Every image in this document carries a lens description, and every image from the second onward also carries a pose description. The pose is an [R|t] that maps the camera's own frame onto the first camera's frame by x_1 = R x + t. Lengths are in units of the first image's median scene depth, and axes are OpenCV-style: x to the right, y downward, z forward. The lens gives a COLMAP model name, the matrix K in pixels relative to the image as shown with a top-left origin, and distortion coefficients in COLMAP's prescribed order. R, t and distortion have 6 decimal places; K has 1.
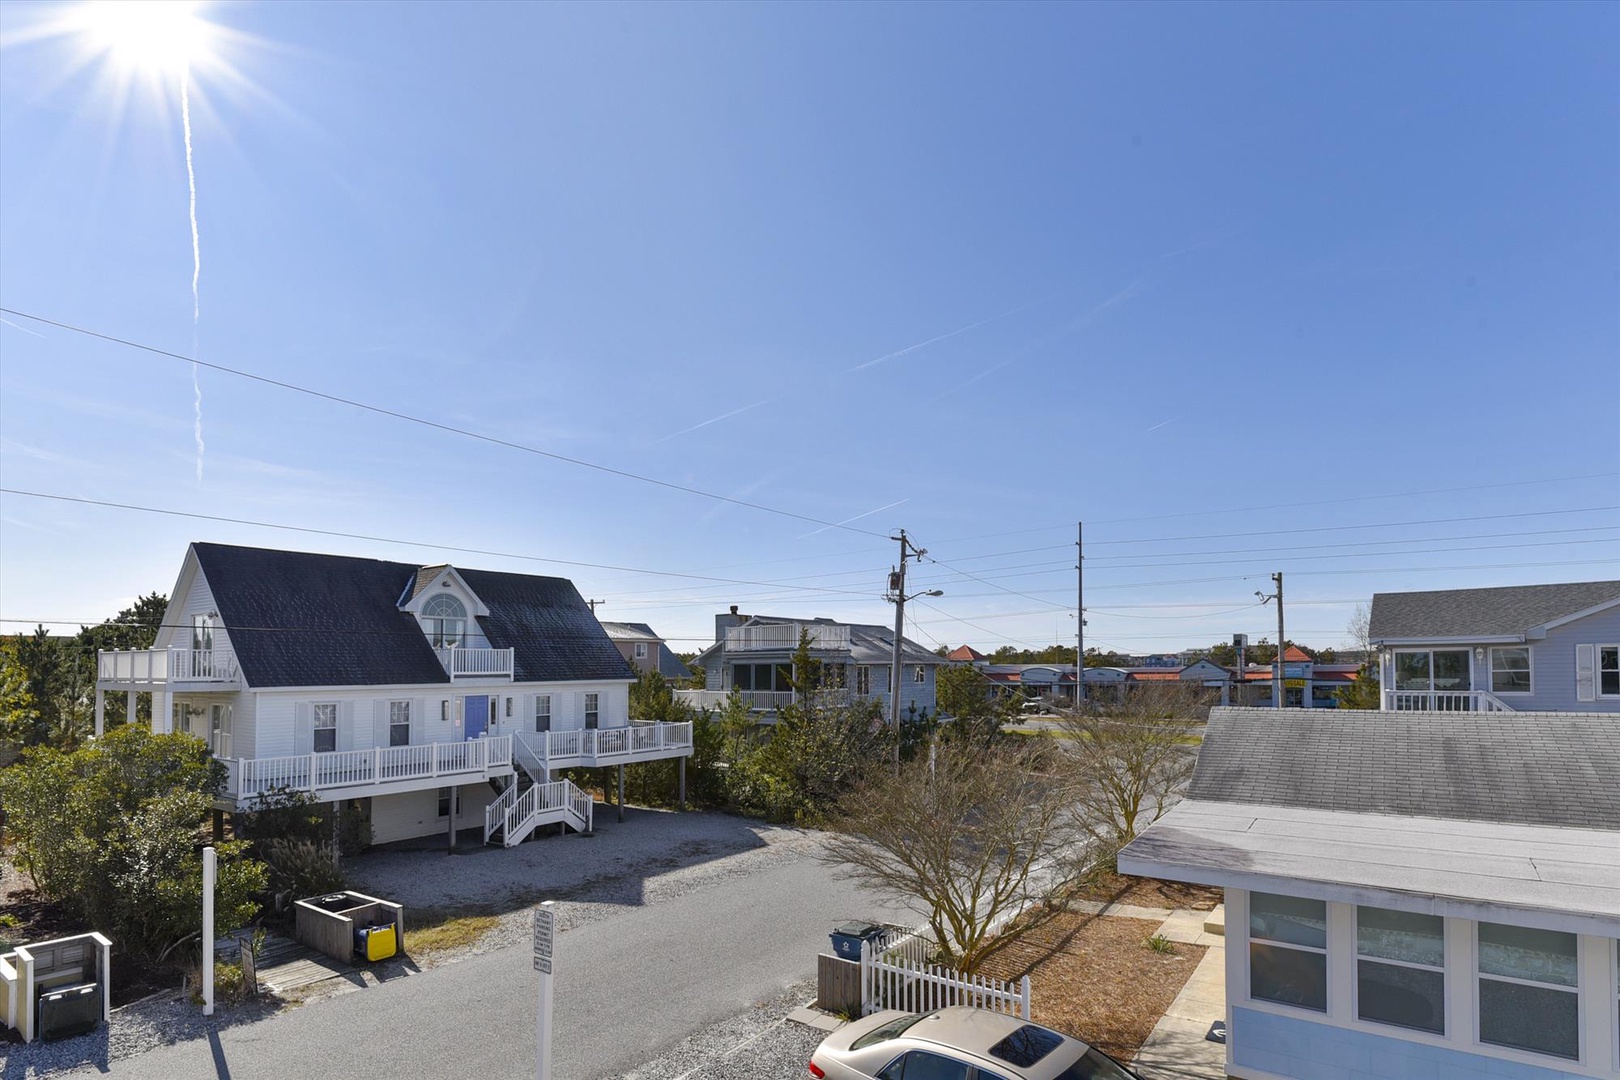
lens RADIAL K [[823.2, 0, 814.1], [0, 823.2, 640.6], [0, 0, 1]] dist [-0.011119, -0.004616]
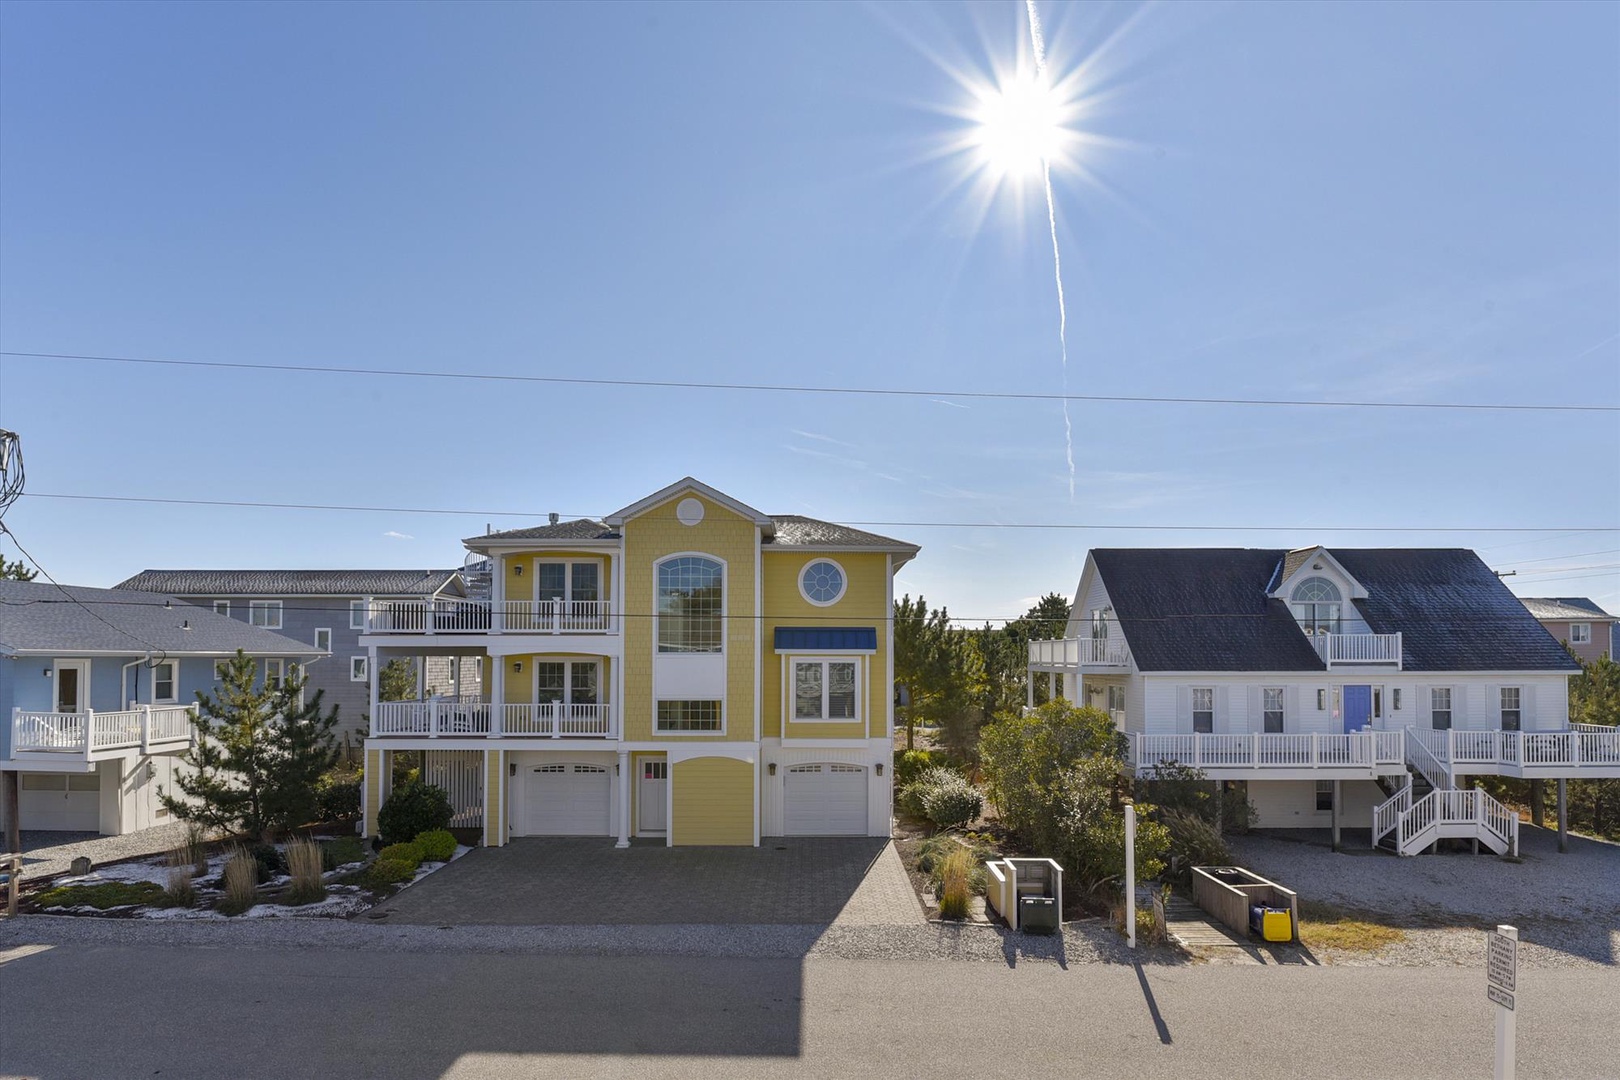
lens RADIAL K [[823.2, 0, 817.3], [0, 823.2, 639.6], [0, 0, 1]] dist [-0.011119, -0.004616]
pose [[0.583488, -0.010680, -0.812051, -0.019197], [0.021767, 0.999760, 0.002492, 0.000510], [0.811830, -0.019130, 0.583581, -0.025736]]
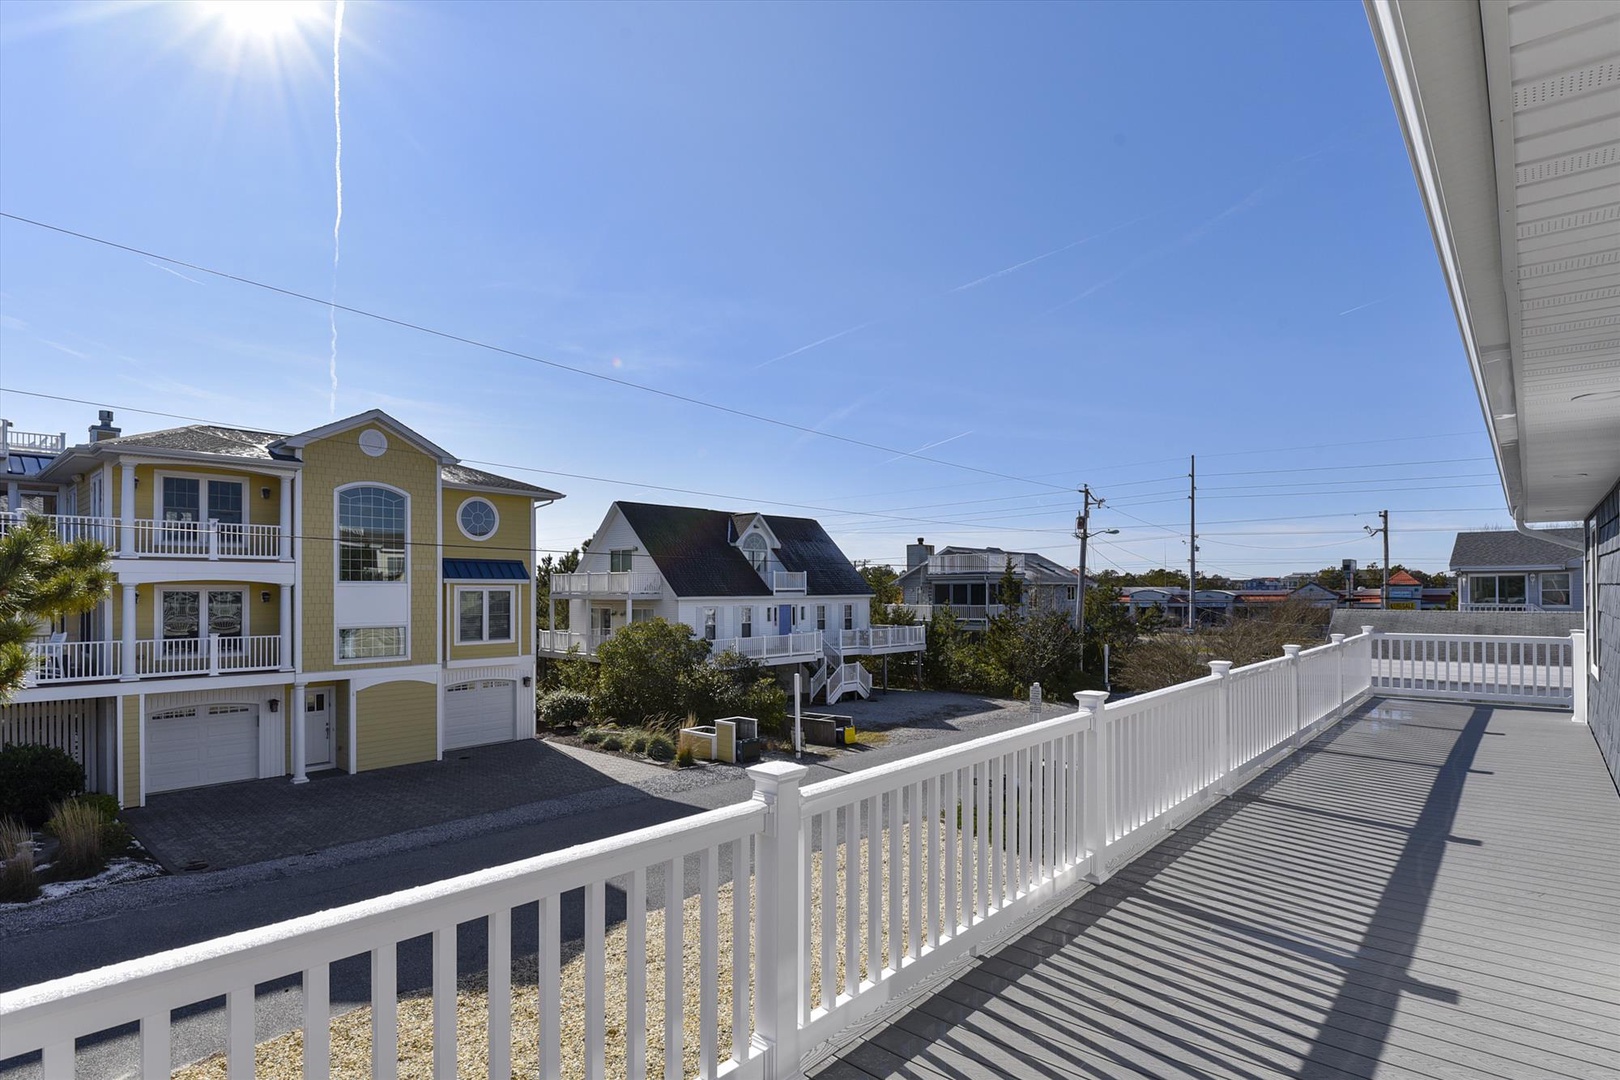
lens RADIAL K [[823.2, 0, 810.2], [0, 823.2, 580.9], [0, 0, 1]] dist [-0.011119, -0.004616]
pose [[0.994852, 0.004195, -0.101250, -0.231520], [-0.001959, 0.999752, 0.022168, -0.006880], [0.101317, -0.021855, 0.994614, -0.433073]]
